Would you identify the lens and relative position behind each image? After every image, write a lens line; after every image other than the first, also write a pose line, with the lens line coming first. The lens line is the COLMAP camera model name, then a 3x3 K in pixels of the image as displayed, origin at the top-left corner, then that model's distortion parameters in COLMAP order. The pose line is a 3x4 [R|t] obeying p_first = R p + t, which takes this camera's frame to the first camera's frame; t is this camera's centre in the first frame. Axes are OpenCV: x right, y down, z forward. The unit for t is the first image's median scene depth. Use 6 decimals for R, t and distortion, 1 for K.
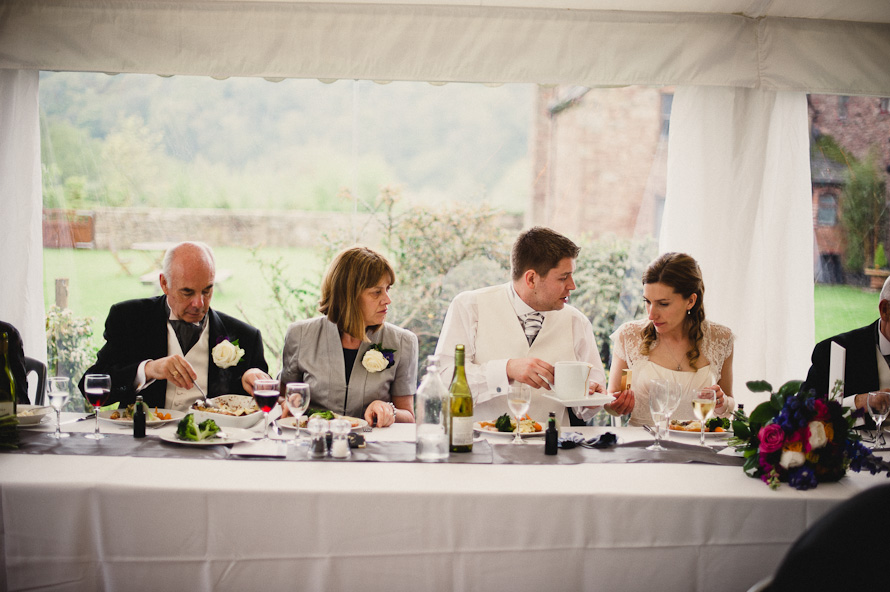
lens RADIAL K [[1350.7, 0, 445.0], [0, 1350.7, 296.0], [0, 0, 1]] dist [-0.046491, -0.010908]
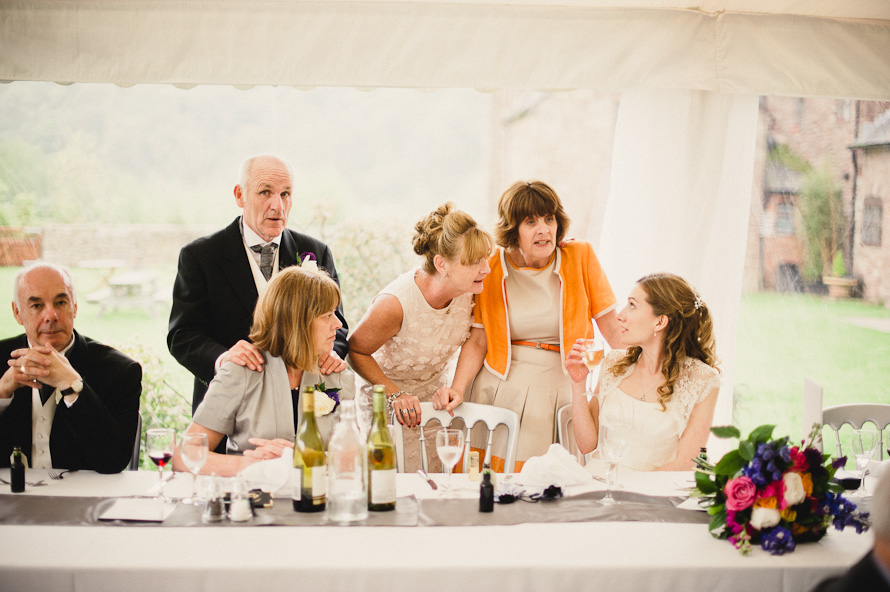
lens RADIAL K [[1274.2, 0, 445.0], [0, 1274.2, 296.0], [0, 0, 1]] dist [-0.018857, -0.071191]
pose [[0.999705, -0.012841, 0.020622, 0.036256], [0.012910, 0.999912, -0.003197, -0.018457], [-0.020579, 0.003462, 0.999782, 0.179269]]
